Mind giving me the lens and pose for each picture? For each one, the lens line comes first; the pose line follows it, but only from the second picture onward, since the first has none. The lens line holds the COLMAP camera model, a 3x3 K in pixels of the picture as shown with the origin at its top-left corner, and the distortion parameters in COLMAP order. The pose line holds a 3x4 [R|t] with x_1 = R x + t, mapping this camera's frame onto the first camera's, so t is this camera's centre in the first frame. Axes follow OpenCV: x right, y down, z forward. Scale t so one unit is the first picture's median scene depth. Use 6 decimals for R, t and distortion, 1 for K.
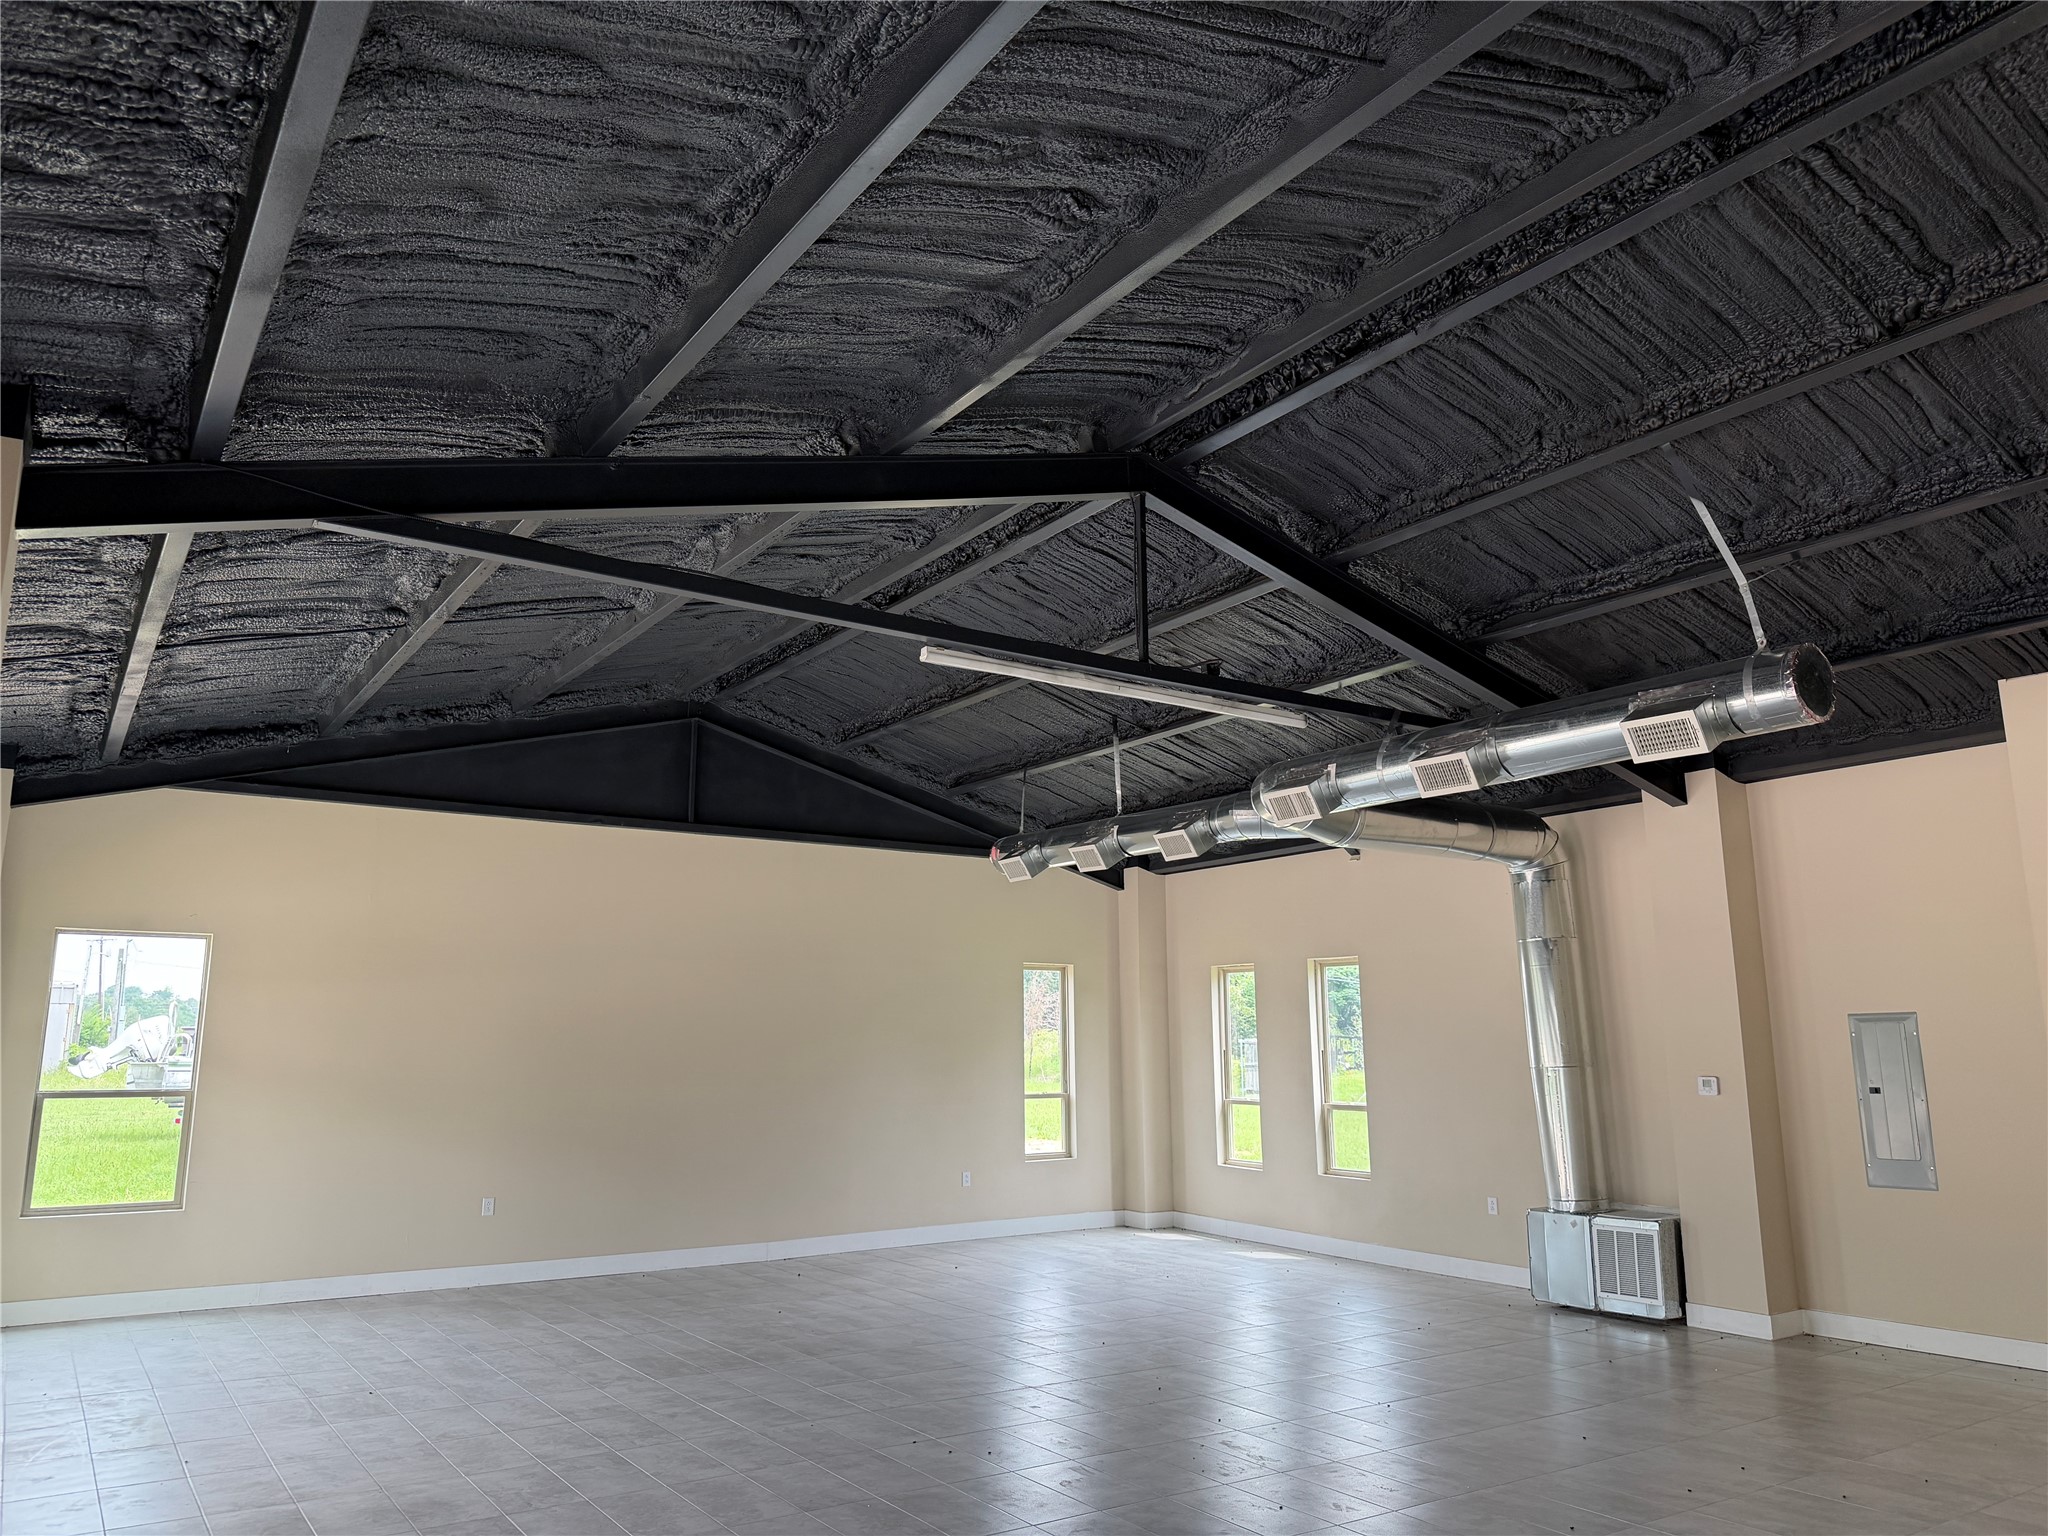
lens RADIAL K [[1411.1, 0, 1032.6], [0, 1411.1, 774.4], [0, 0, 1]] dist [0.032820, -0.032304]
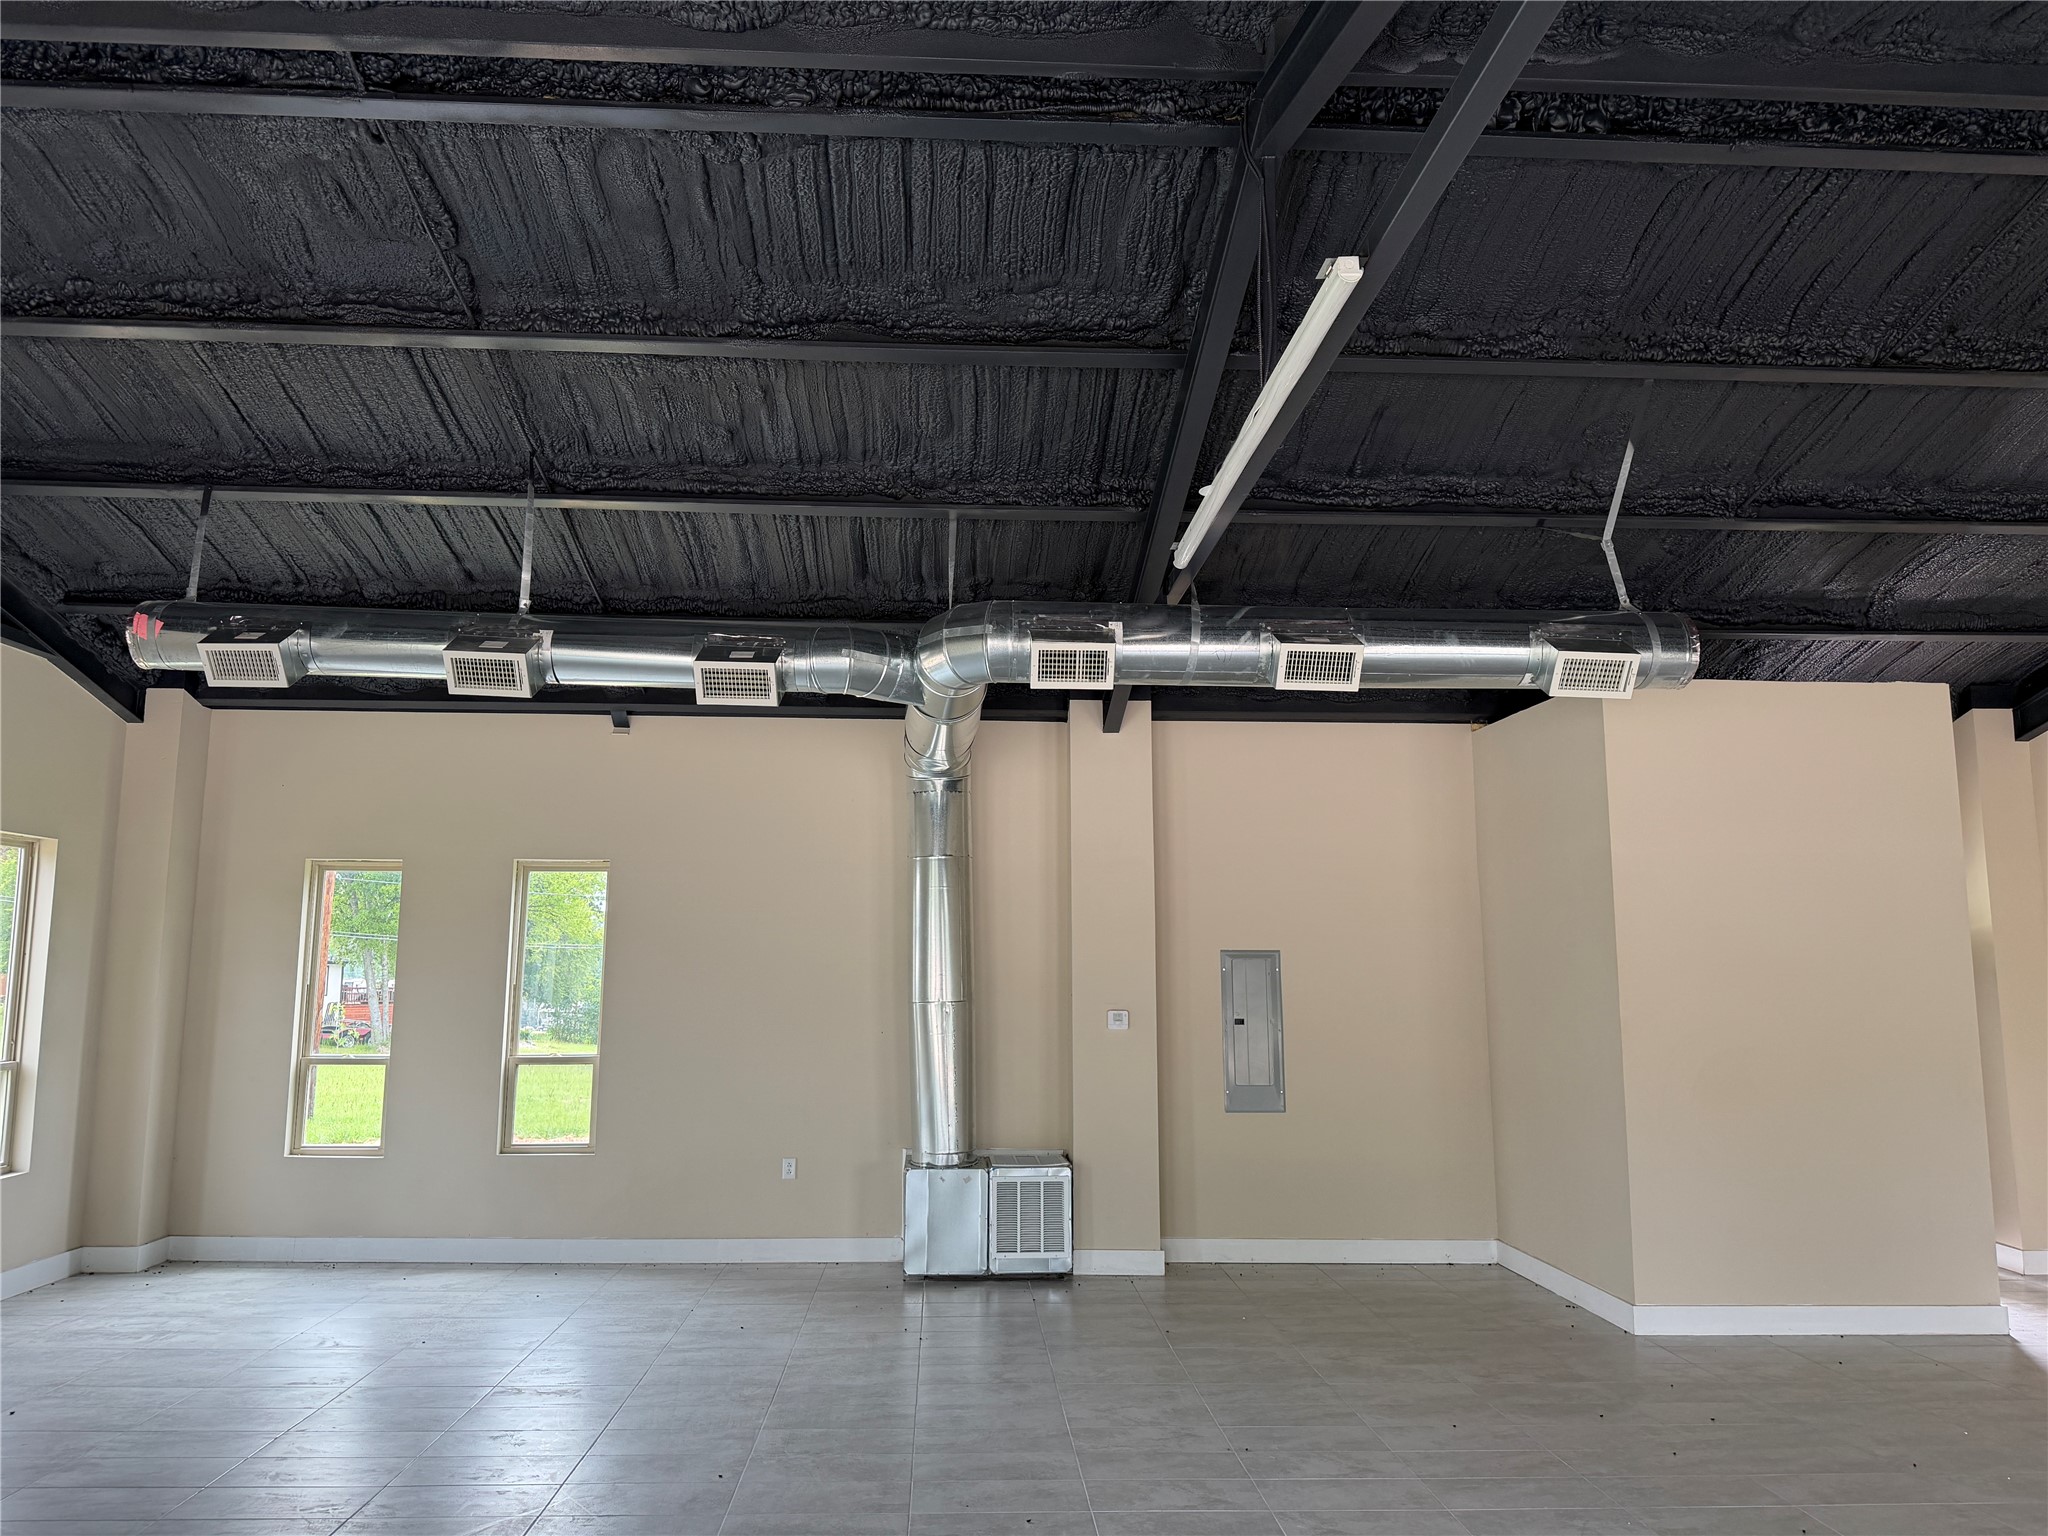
lens RADIAL K [[1411.1, 0, 1035.2], [0, 1411.1, 784.9], [0, 0, 1]] dist [0.032820, -0.032304]
pose [[0.521425, 0.110912, 0.846058, -0.485729], [-0.167749, 0.985492, -0.025808, 0.116805], [-0.836646, -0.128468, 0.532465, 0.687801]]
